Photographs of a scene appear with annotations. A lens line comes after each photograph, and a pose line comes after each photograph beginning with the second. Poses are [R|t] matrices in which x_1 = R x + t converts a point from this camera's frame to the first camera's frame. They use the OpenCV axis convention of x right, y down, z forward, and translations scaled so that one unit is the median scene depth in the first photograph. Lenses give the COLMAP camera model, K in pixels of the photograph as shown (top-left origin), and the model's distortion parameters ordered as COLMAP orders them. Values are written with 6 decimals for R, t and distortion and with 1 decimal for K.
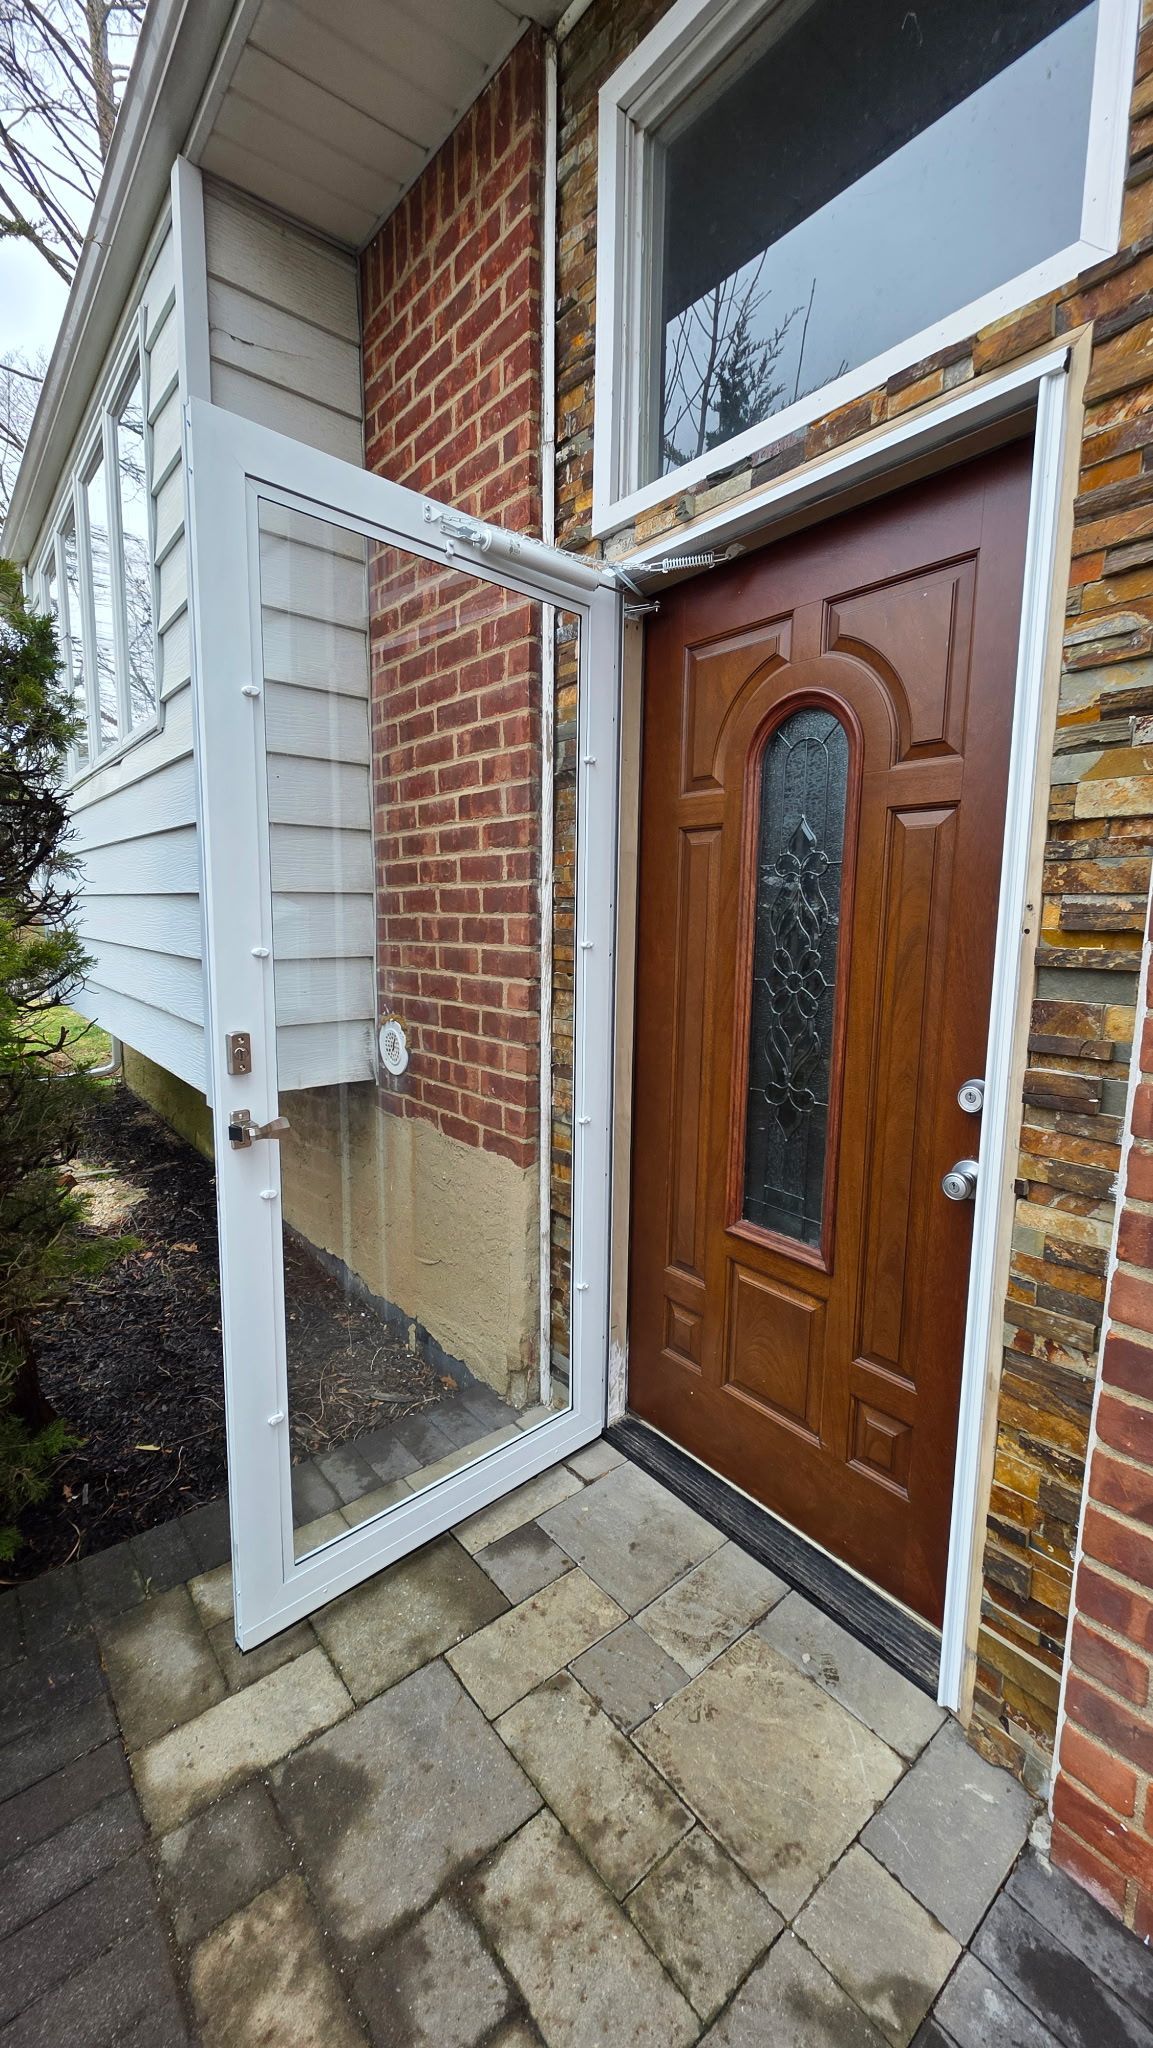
lens RADIAL K [[806.7, 0, 576.8], [0, 806.7, 1020.7], [0, 0, 1]] dist [-0.001902, -0.000509]
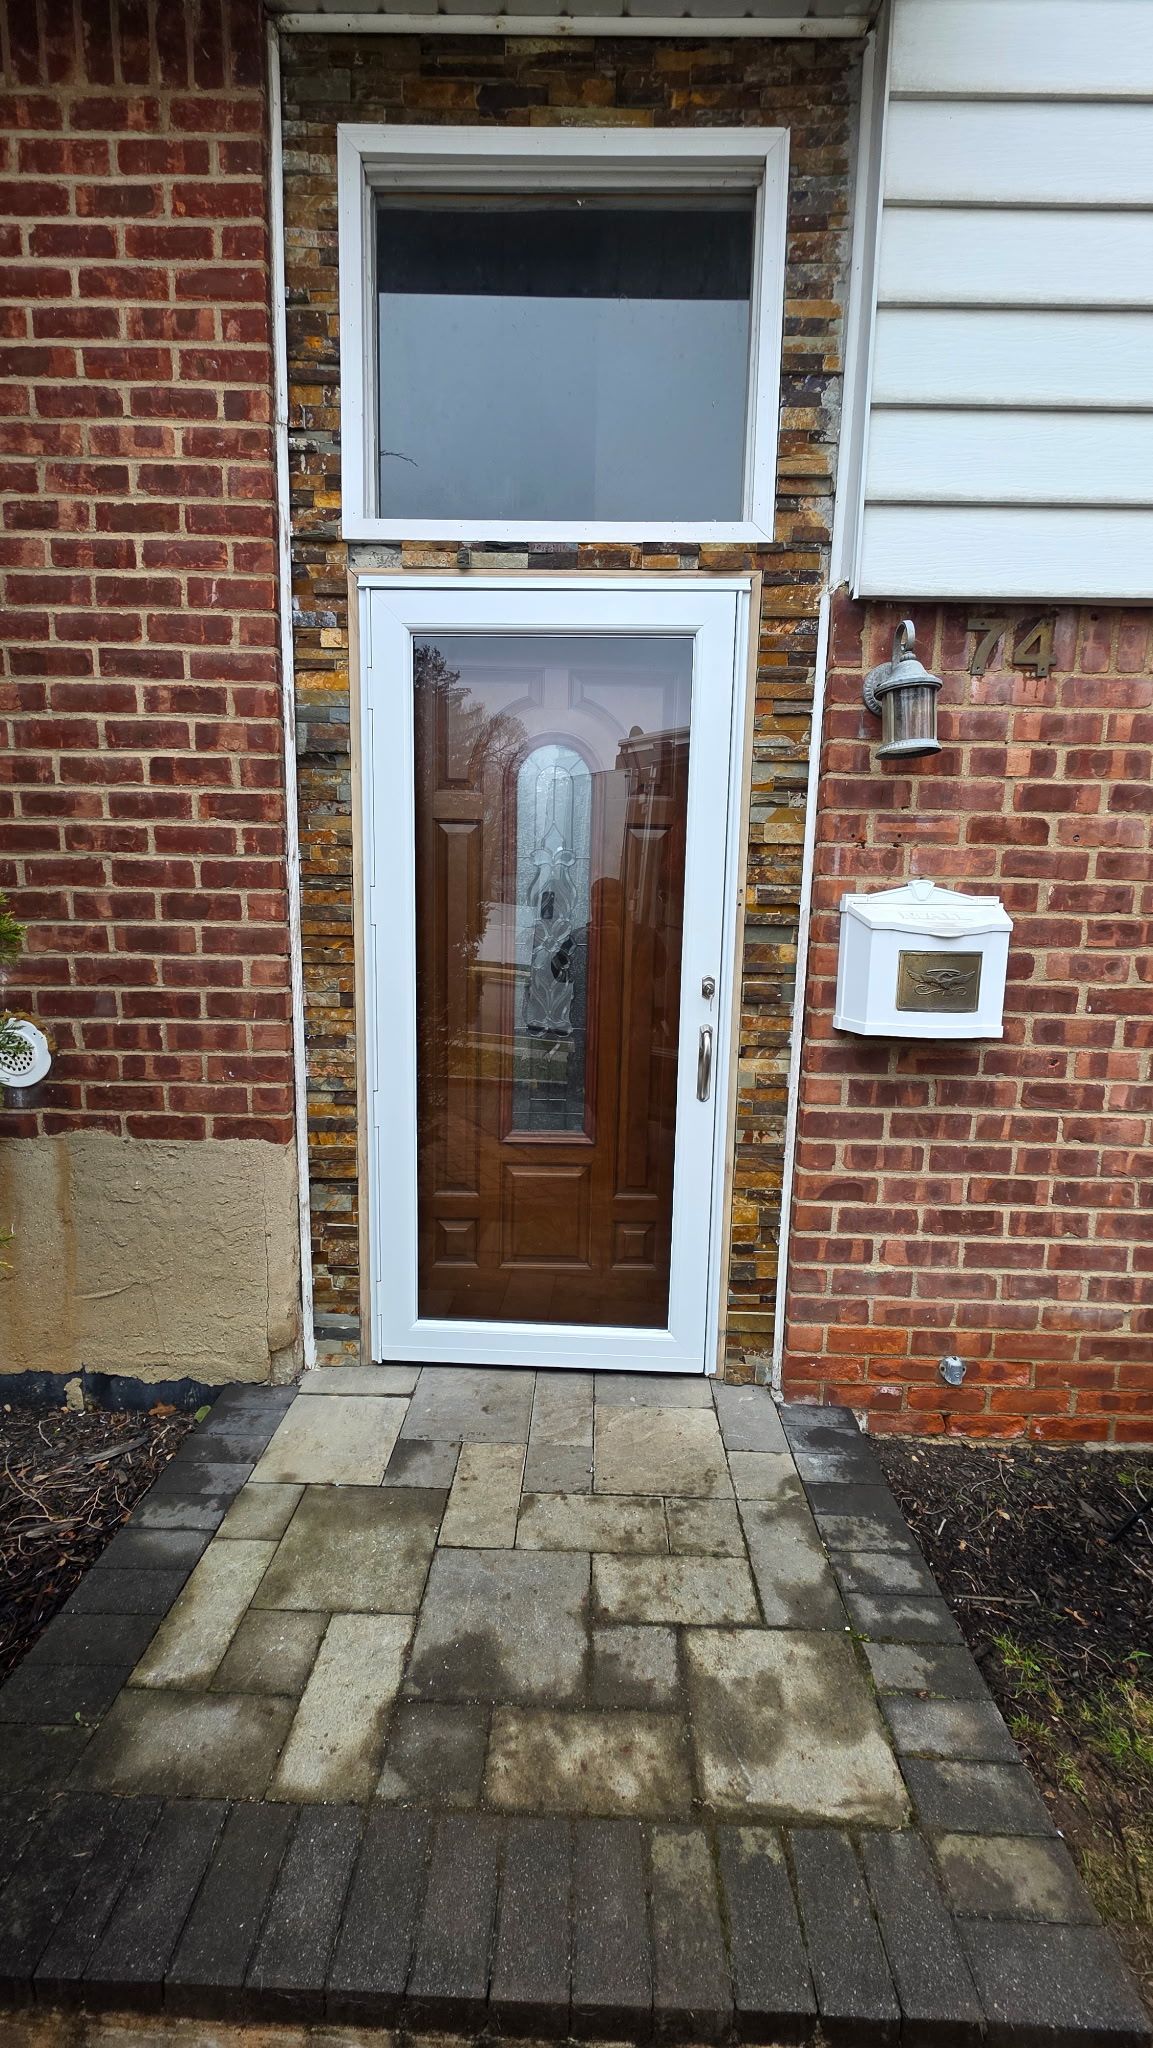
lens RADIAL K [[806.7, 0, 575.6], [0, 806.7, 1020.3], [0, 0, 1]] dist [-0.001902, -0.000509]
pose [[0.655348, -0.111126, 0.747107, -0.685310], [0.088710, 0.993597, 0.069974, -0.009861], [-0.750099, 0.020418, 0.661010, 0.073391]]
